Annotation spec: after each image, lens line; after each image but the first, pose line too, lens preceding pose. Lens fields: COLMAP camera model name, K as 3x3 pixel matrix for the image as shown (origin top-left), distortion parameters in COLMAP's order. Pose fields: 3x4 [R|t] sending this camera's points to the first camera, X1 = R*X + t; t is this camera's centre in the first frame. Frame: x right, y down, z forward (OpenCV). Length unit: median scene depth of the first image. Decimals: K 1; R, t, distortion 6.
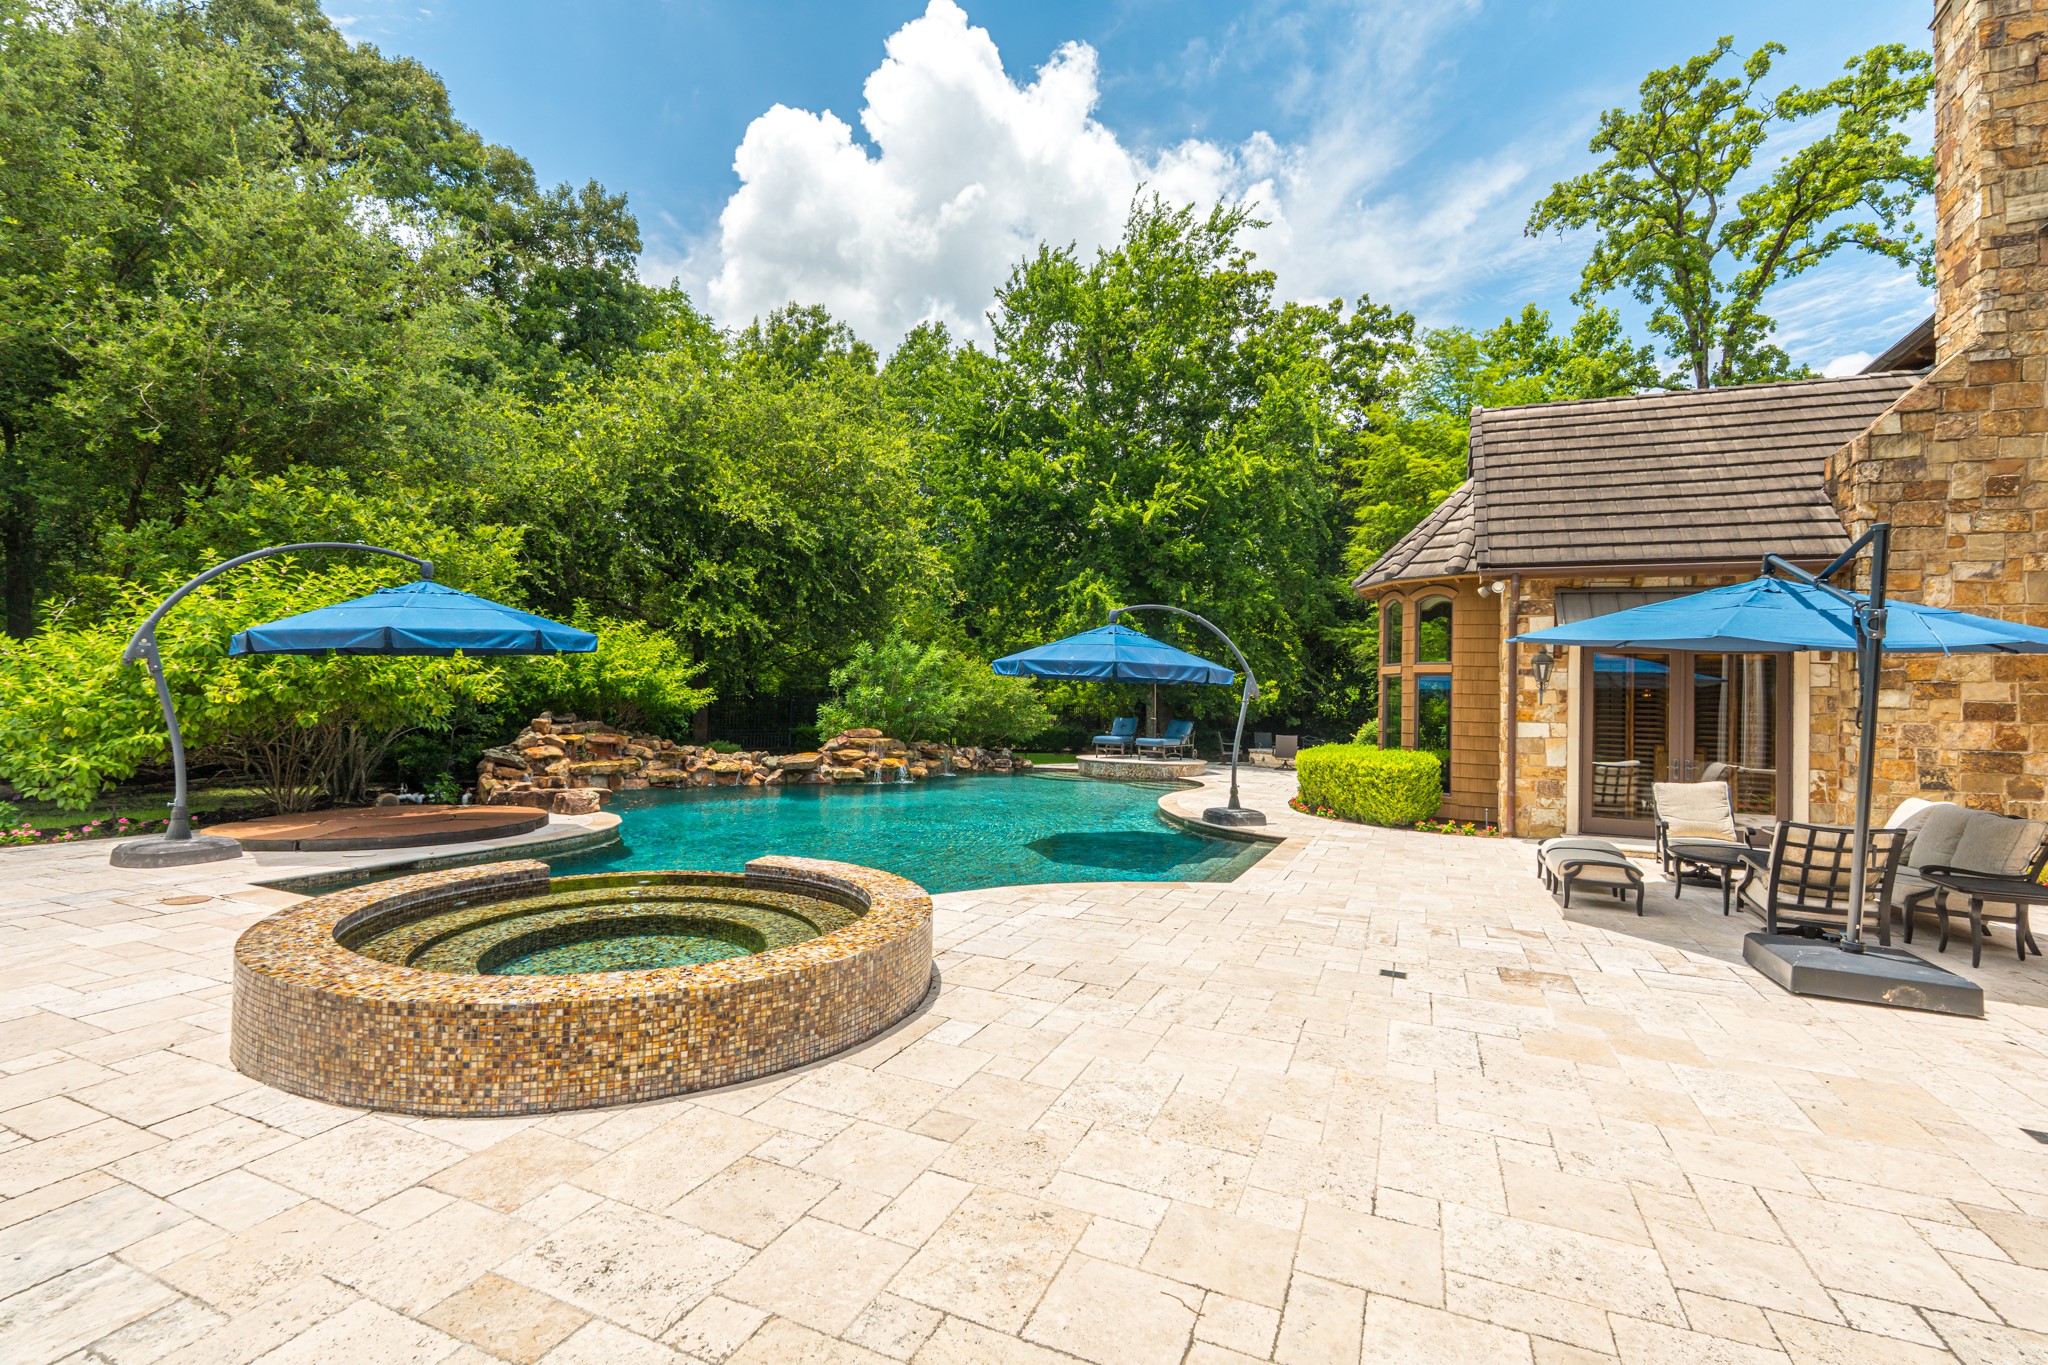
lens RADIAL K [[917.6, 0, 1015.4], [0, 917.6, 668.6], [0, 0, 1]] dist [-0.007833, 0.000529]
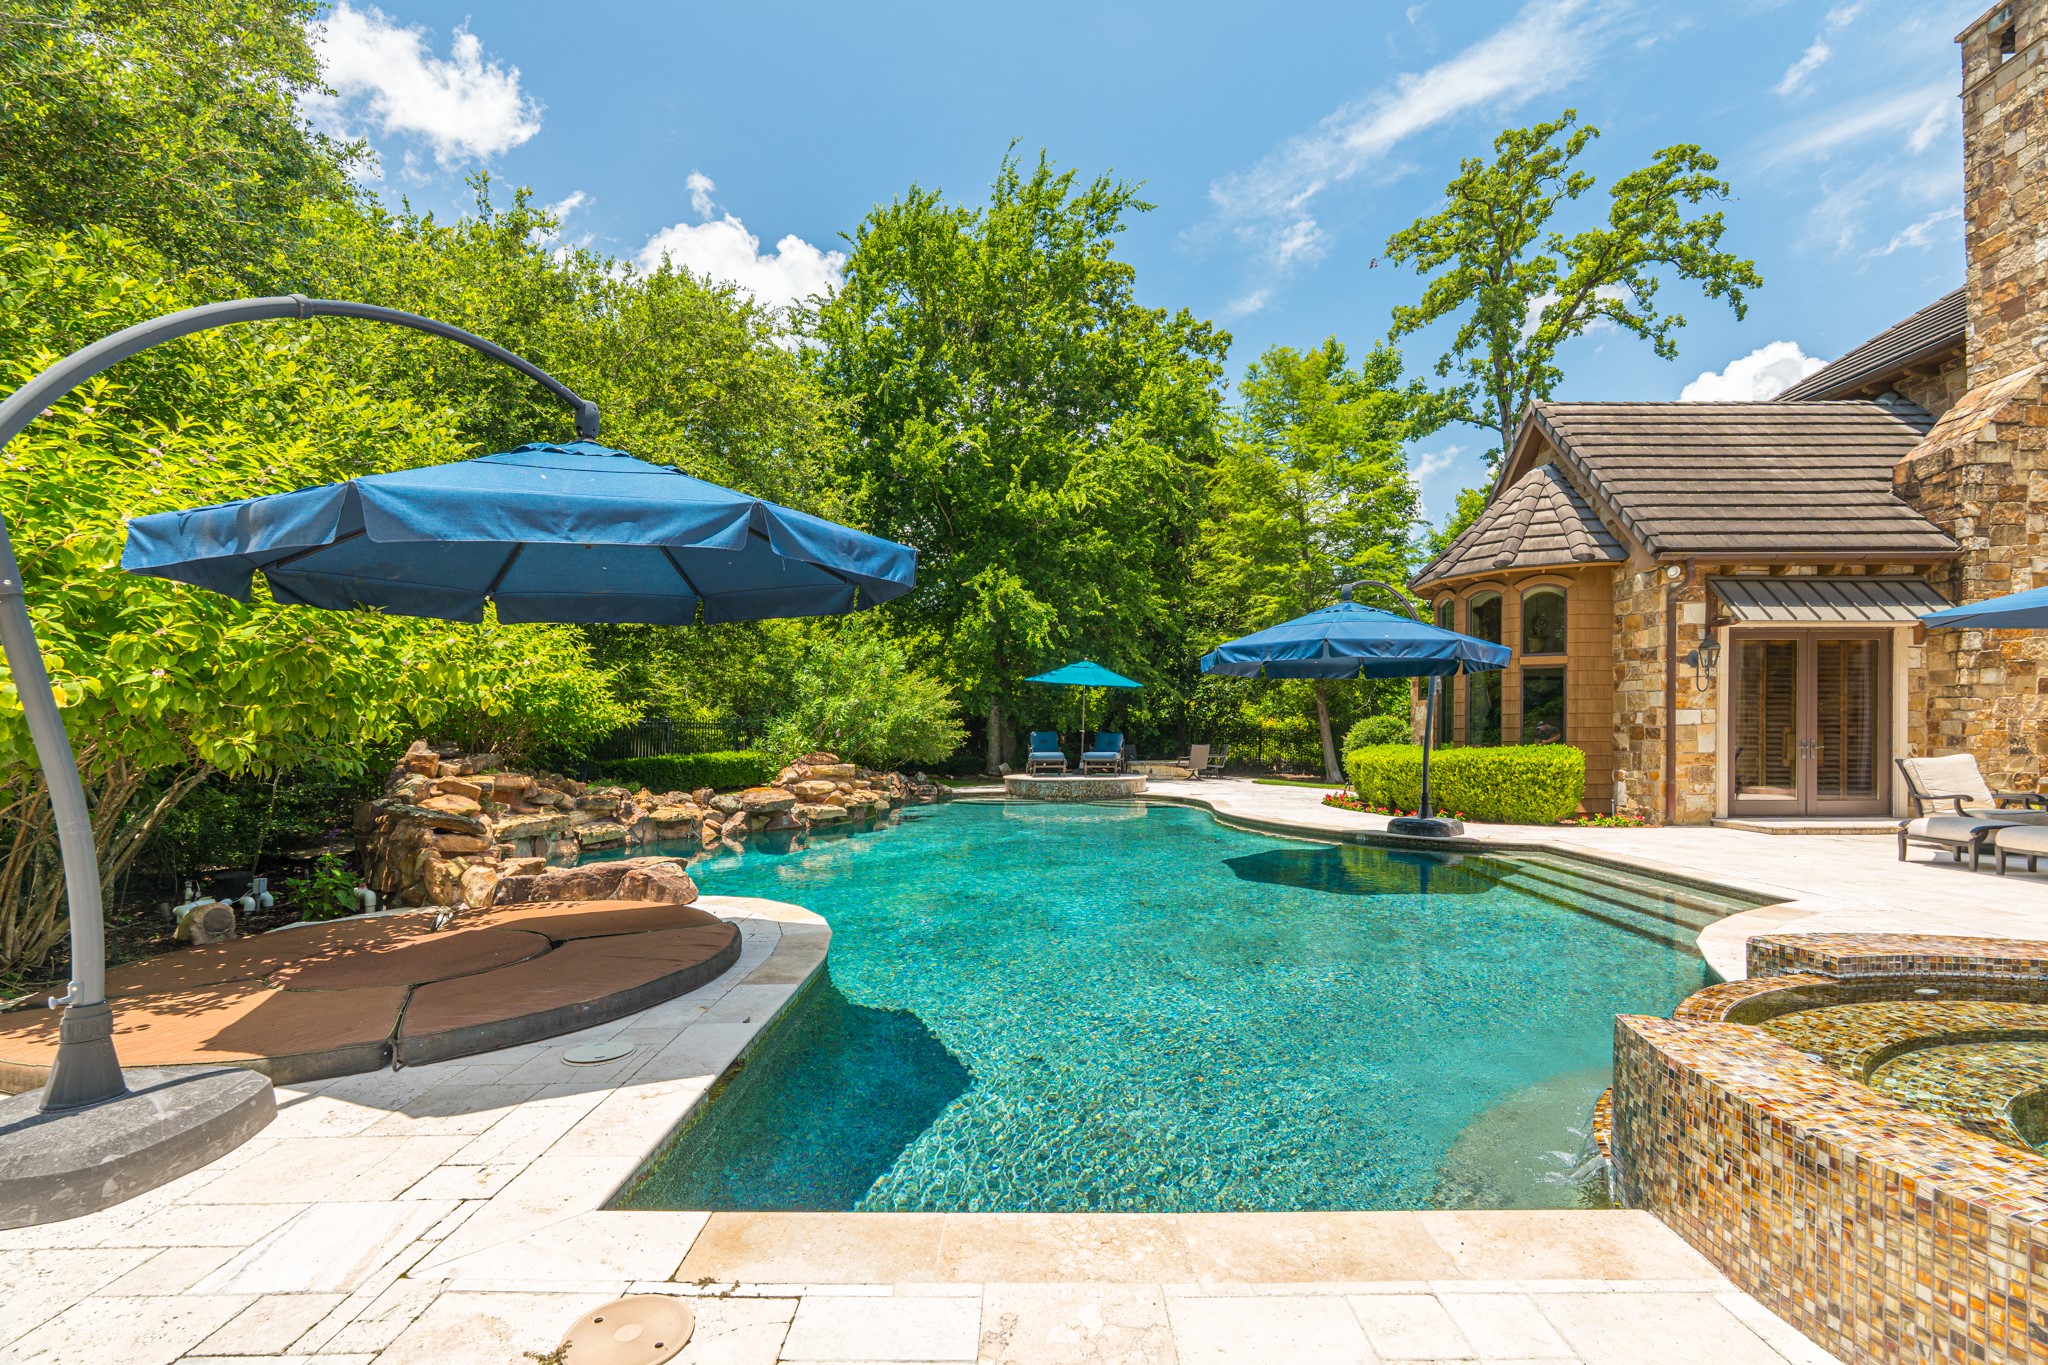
lens RADIAL K [[917.6, 0, 1029.4], [0, 917.6, 697.3], [0, 0, 1]] dist [-0.007833, 0.000529]
pose [[0.917125, -0.018434, 0.398173, -0.341182], [0.016597, 0.999830, 0.008061, 0.017851], [-0.398254, -0.000784, 0.917275, 0.255622]]
